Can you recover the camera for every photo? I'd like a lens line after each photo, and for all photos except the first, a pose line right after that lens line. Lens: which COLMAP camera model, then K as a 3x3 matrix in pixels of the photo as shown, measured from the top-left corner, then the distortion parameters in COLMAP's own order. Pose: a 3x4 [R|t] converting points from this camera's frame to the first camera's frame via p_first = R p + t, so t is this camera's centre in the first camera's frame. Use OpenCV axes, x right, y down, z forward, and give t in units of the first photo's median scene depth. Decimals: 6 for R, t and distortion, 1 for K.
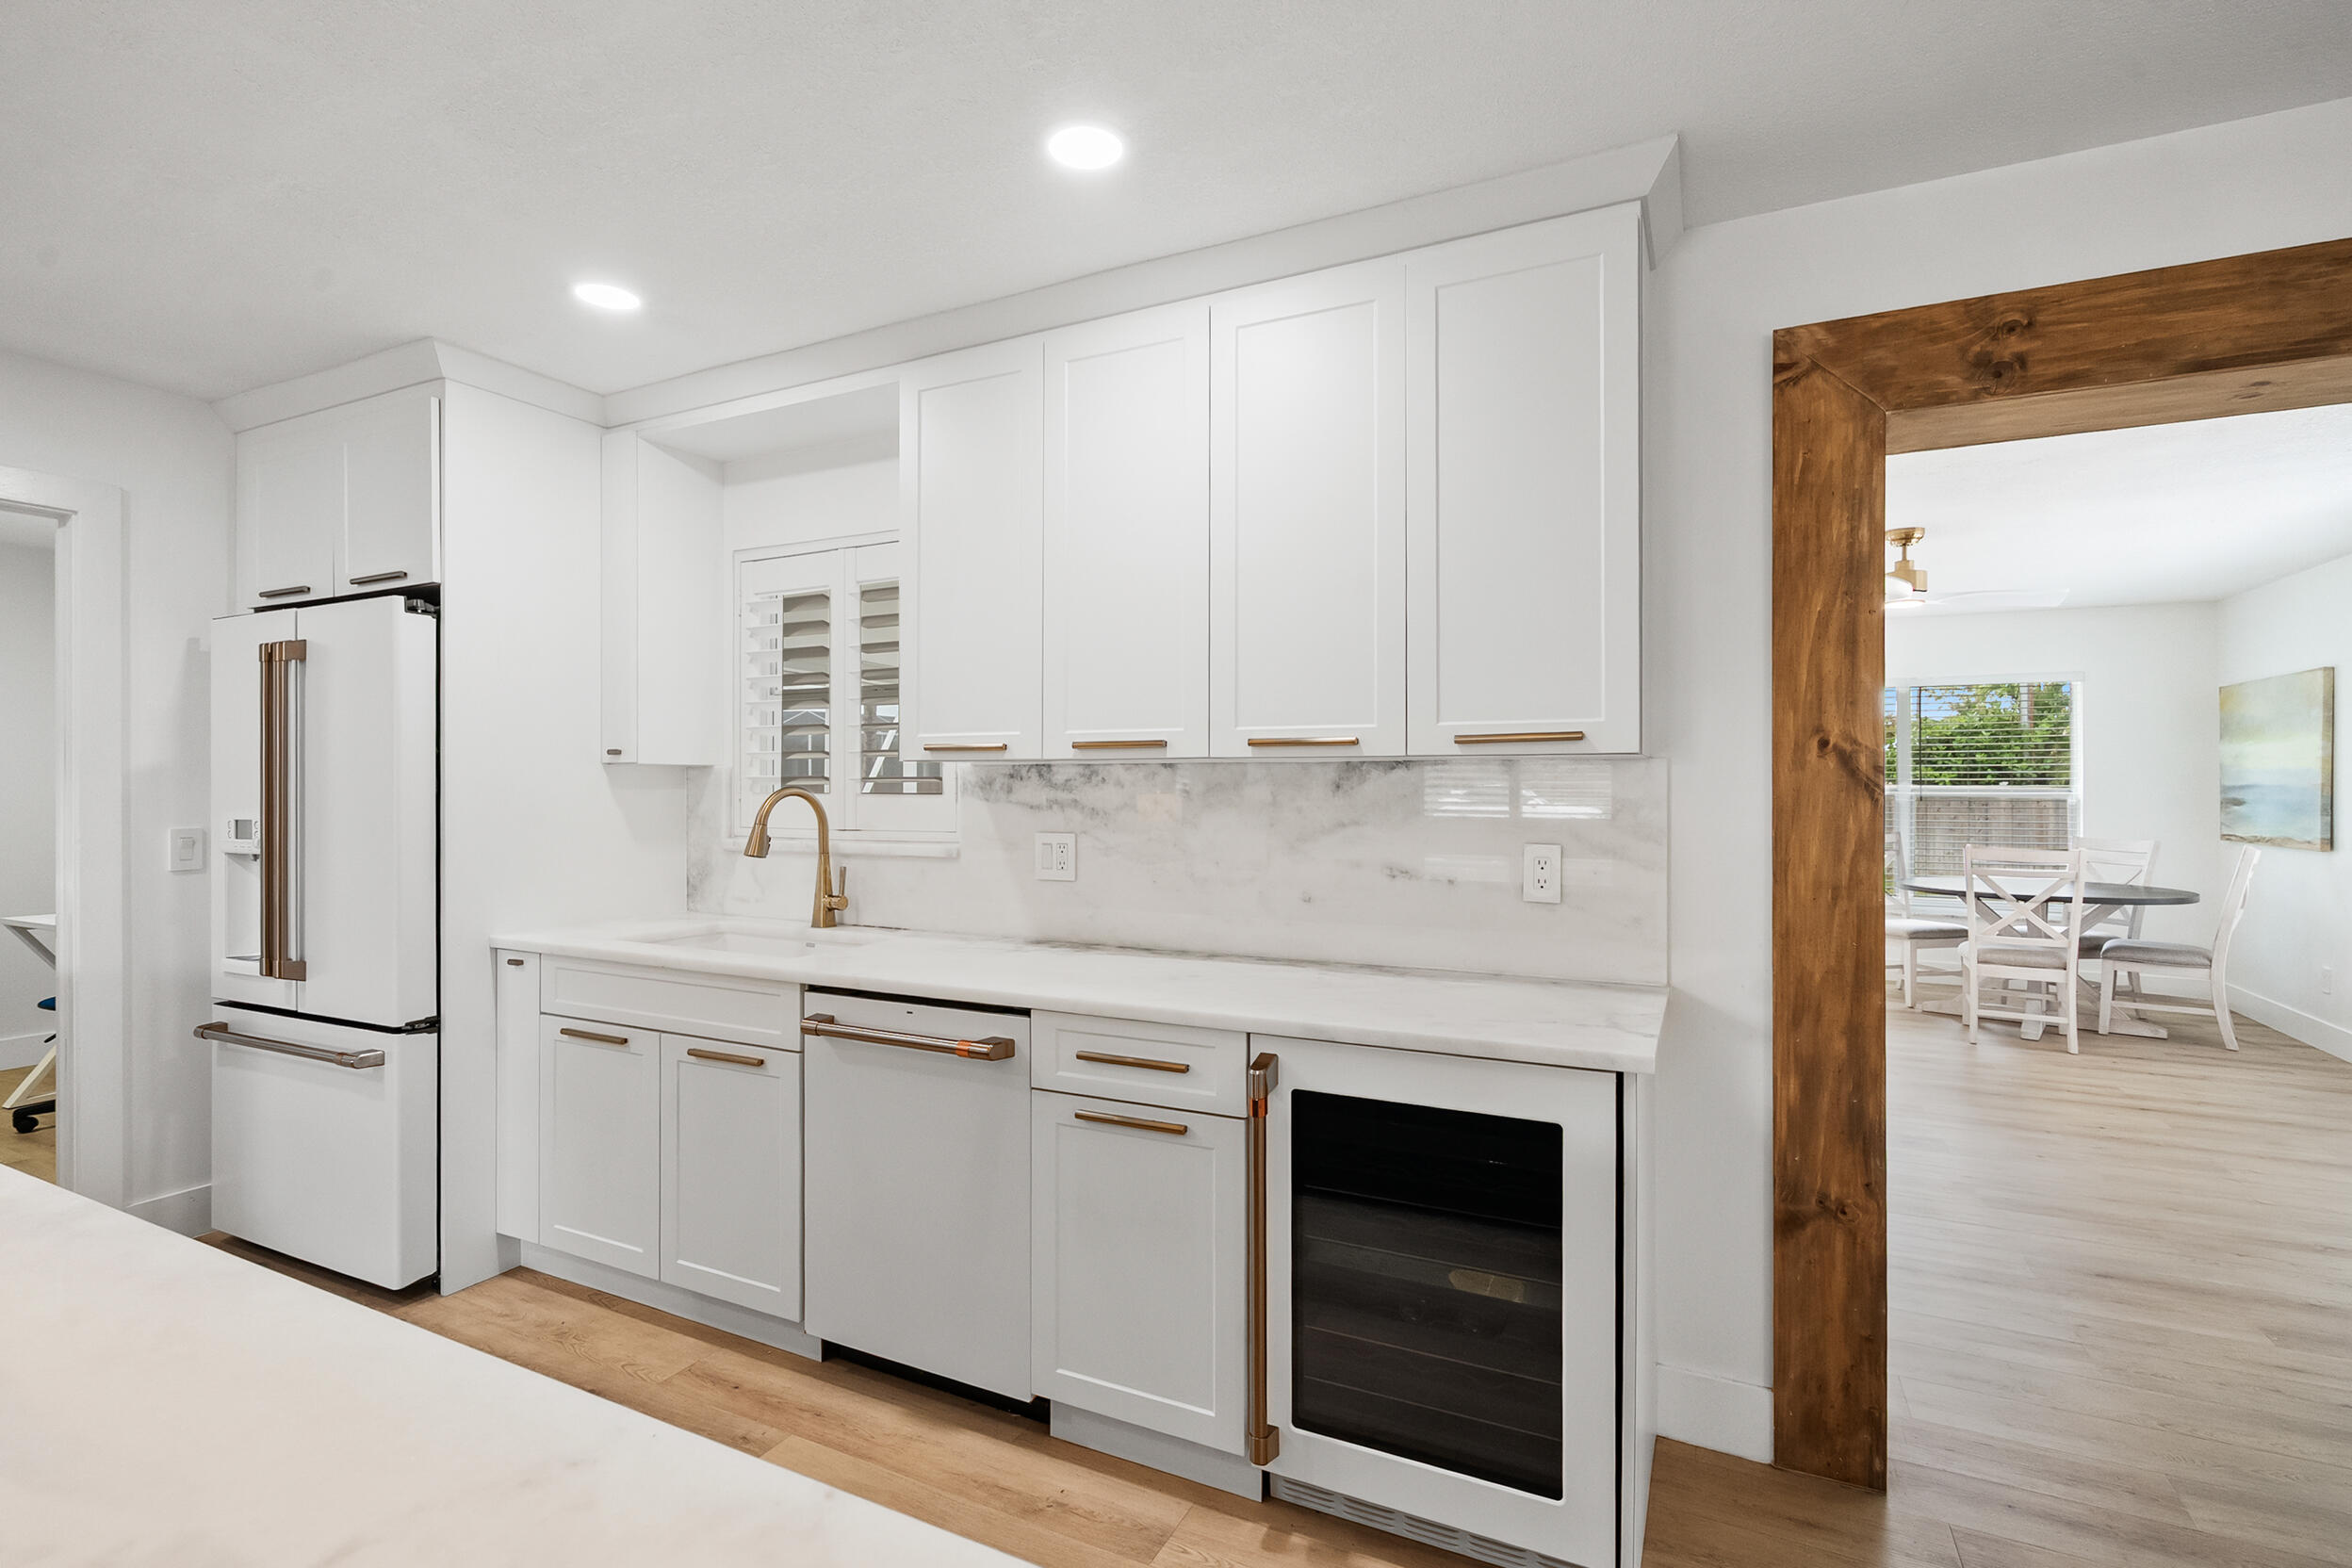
lens RADIAL K [[1069.4, 0, 1181.2], [0, 1069.4, 778.9], [0, 0, 1]] dist [-0.006232, 0.003787]
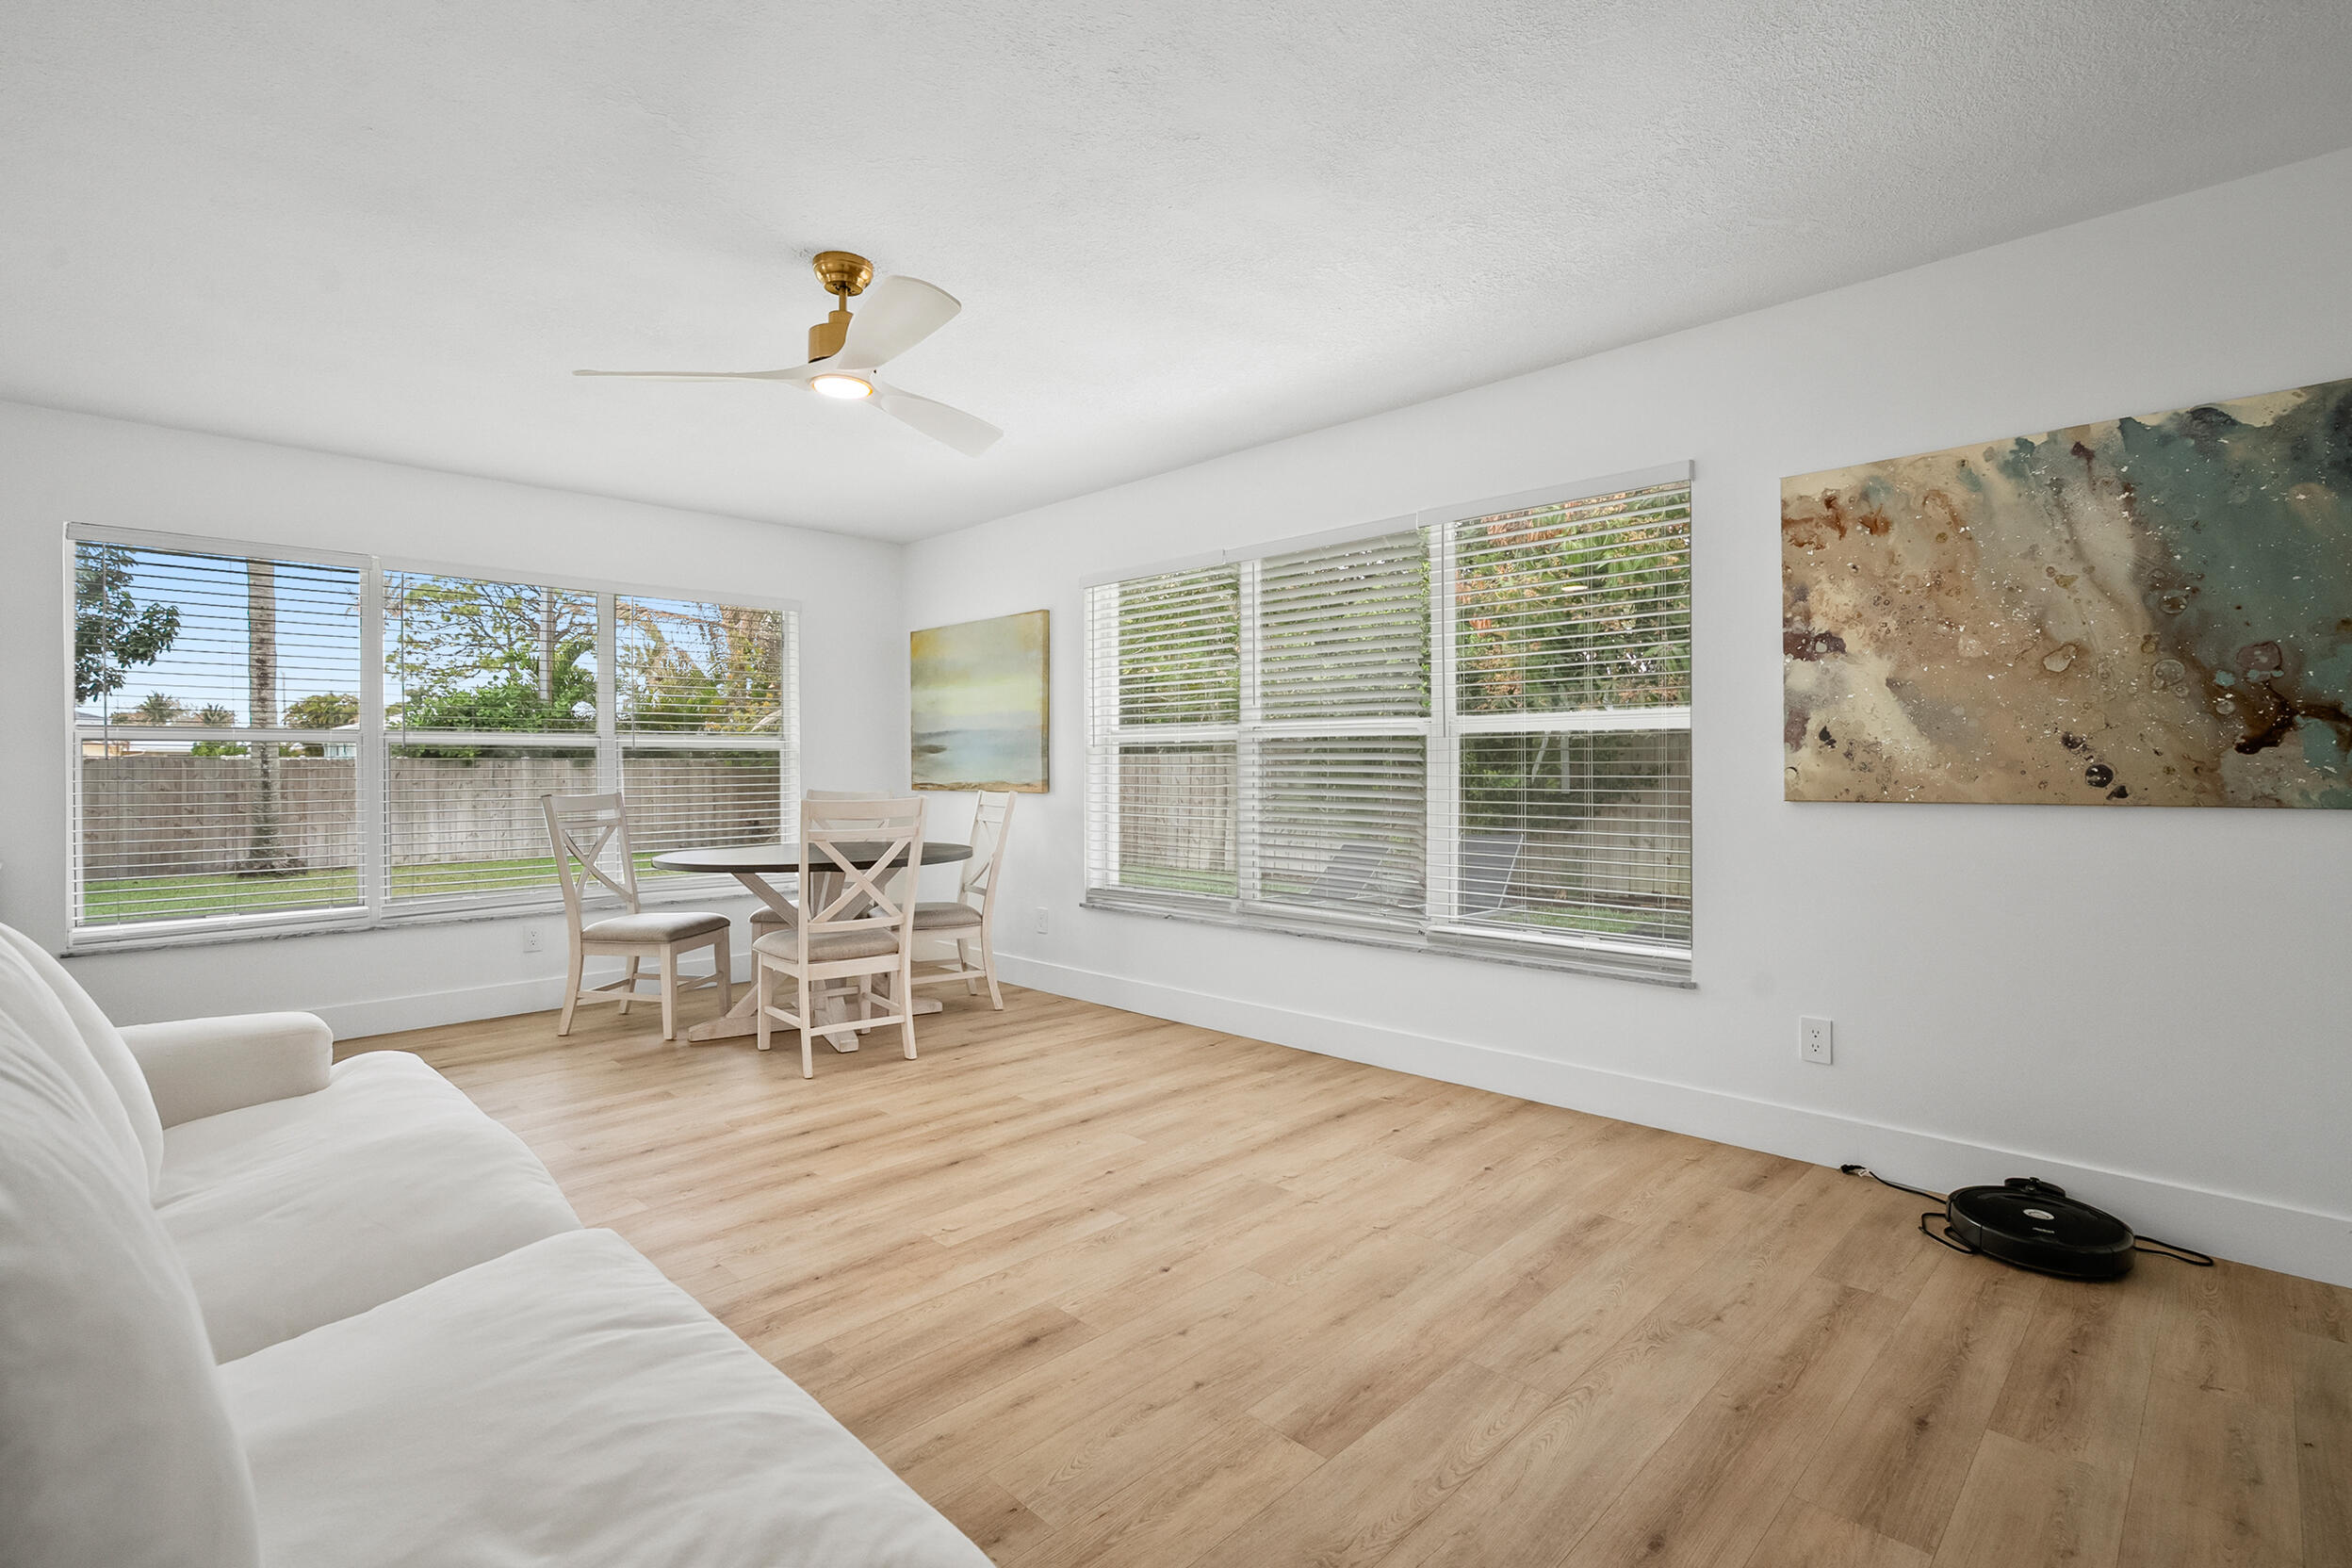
lens RADIAL K [[1069.4, 0, 1176.5], [0, 1069.4, 772.4], [0, 0, 1]] dist [-0.006232, 0.003787]
pose [[0.313061, -0.005767, 0.949716, 0.339321], [-0.001905, 0.999976, 0.006701, 0.092444], [-0.949731, -0.003907, 0.313042, 1.260556]]
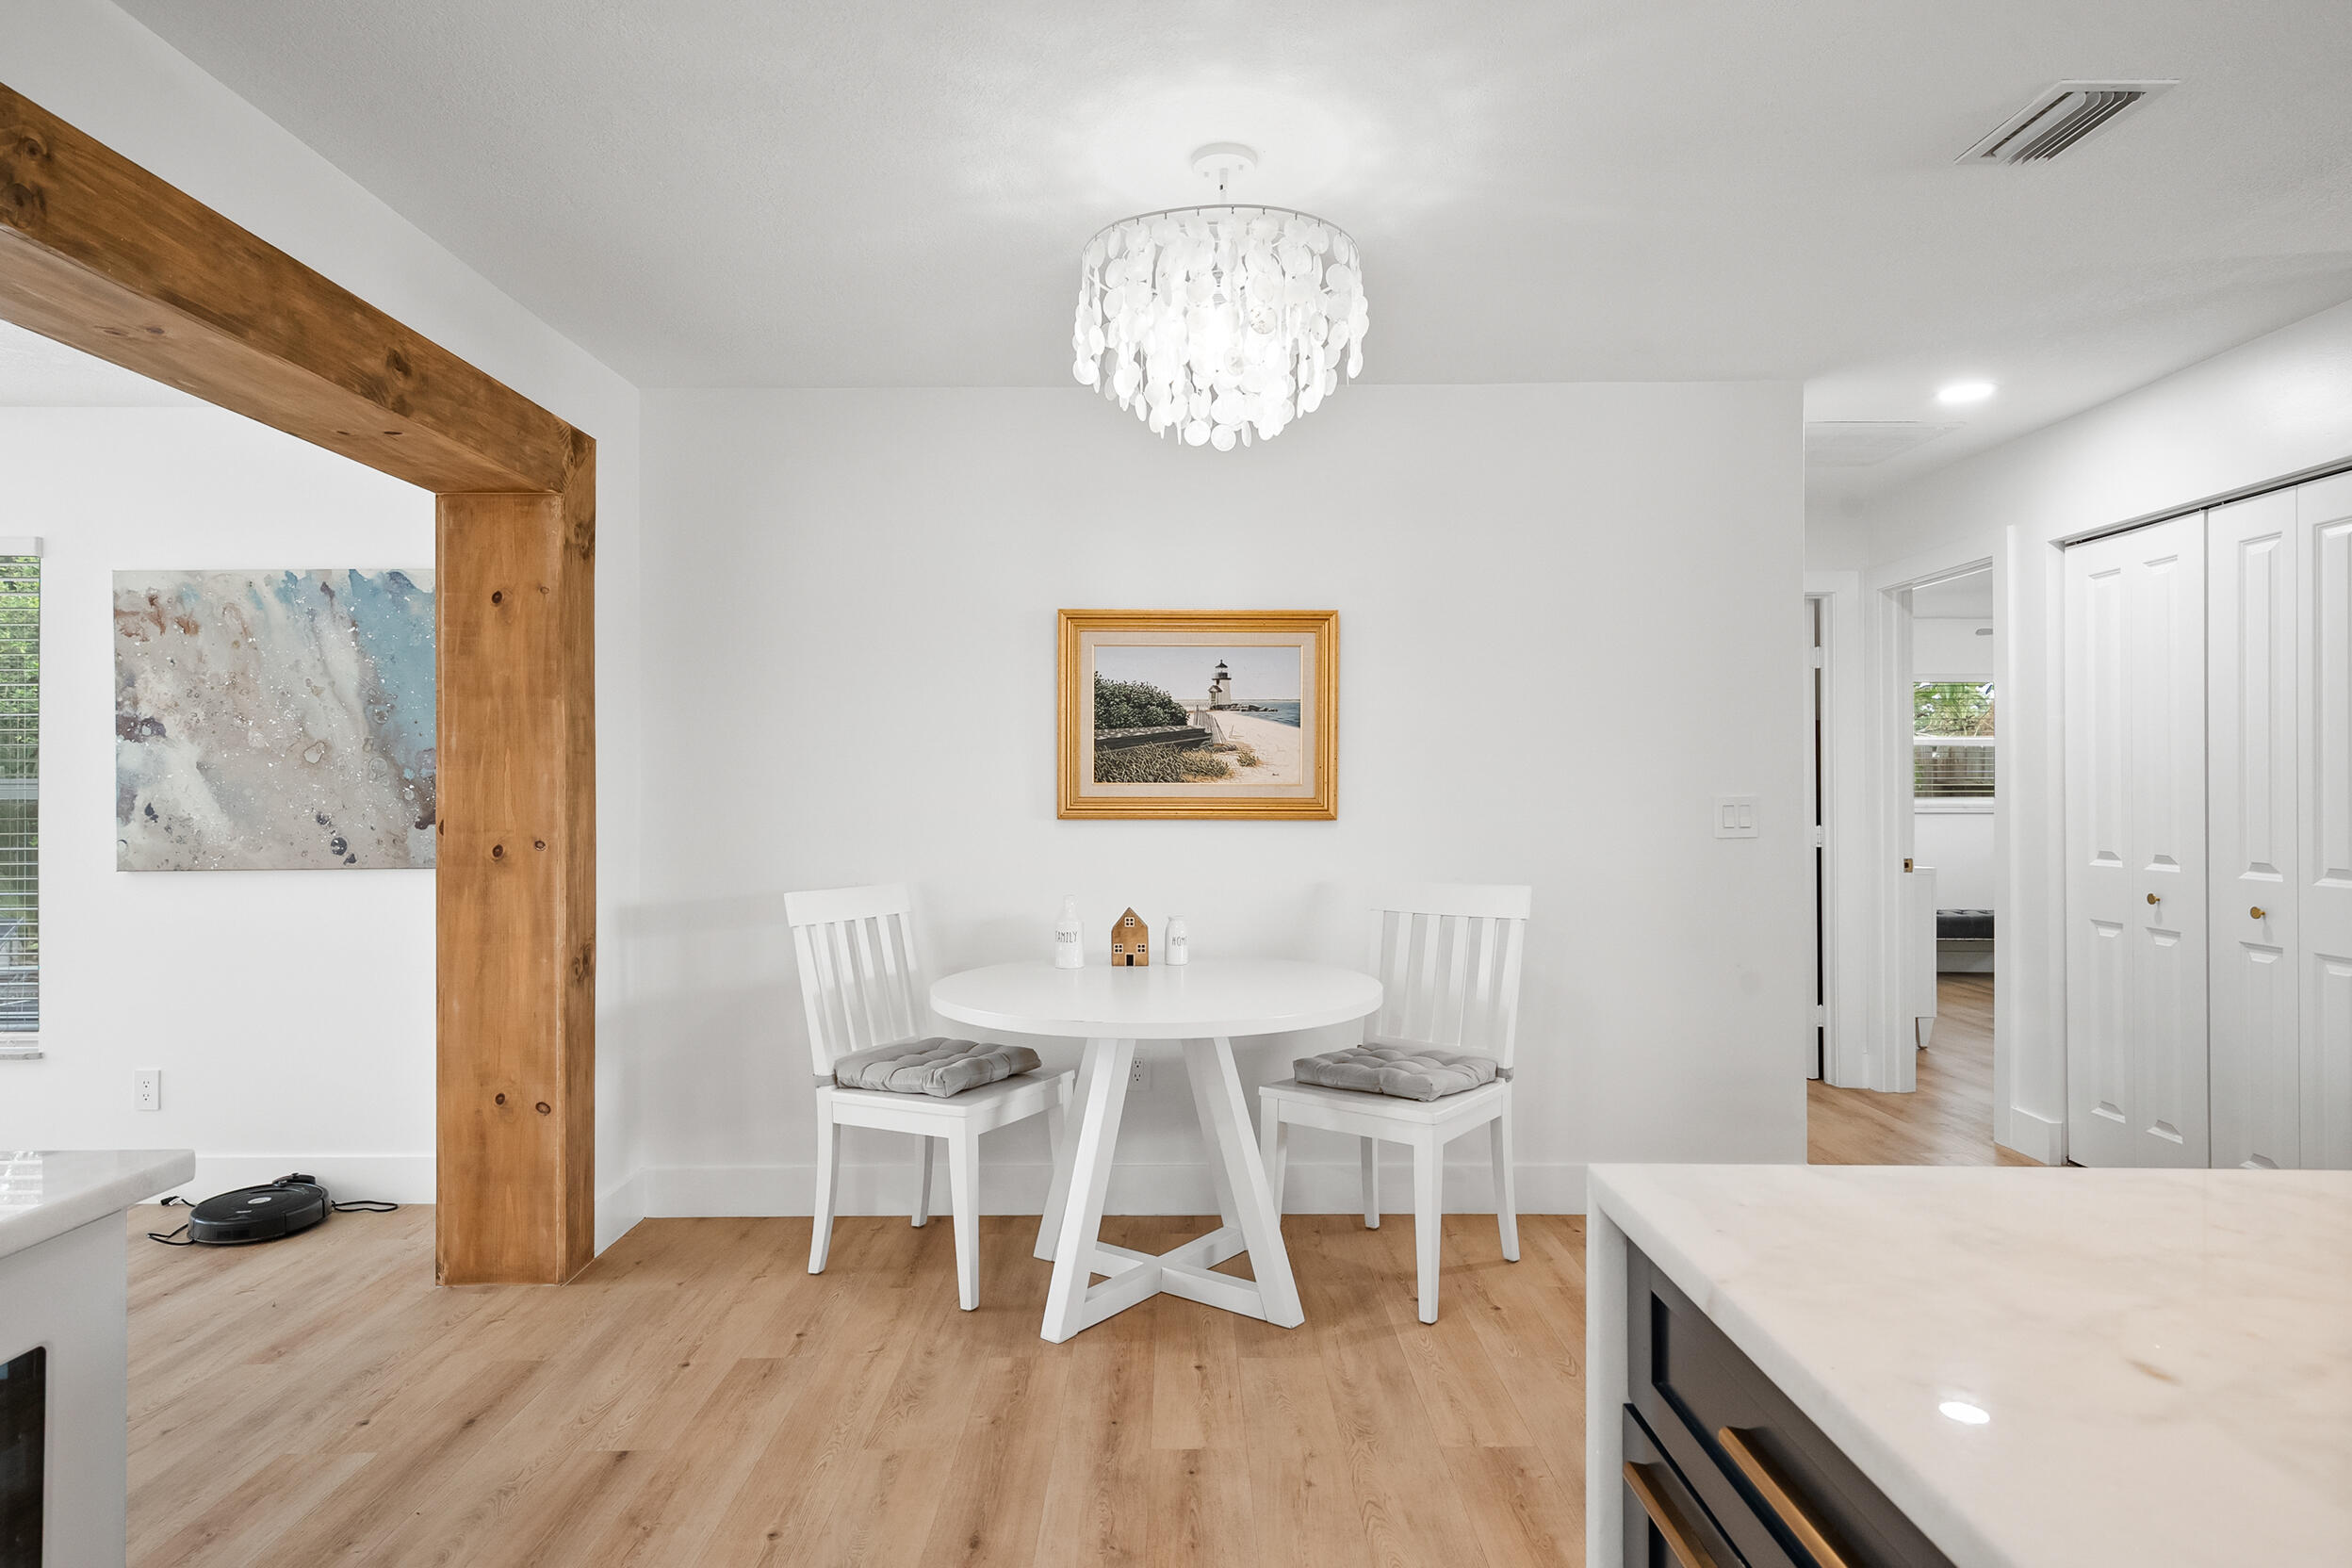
lens RADIAL K [[1353.3, 0, 1161.0], [0, 1353.3, 788.9], [0, 0, 1]] dist [0.006604, 0.002203]
pose [[-0.432847, -0.001234, 0.901467, -0.355015], [-0.000602, 0.999999, 0.001080, 0.027291], [-0.901467, -0.000075, -0.432847, 0.540581]]
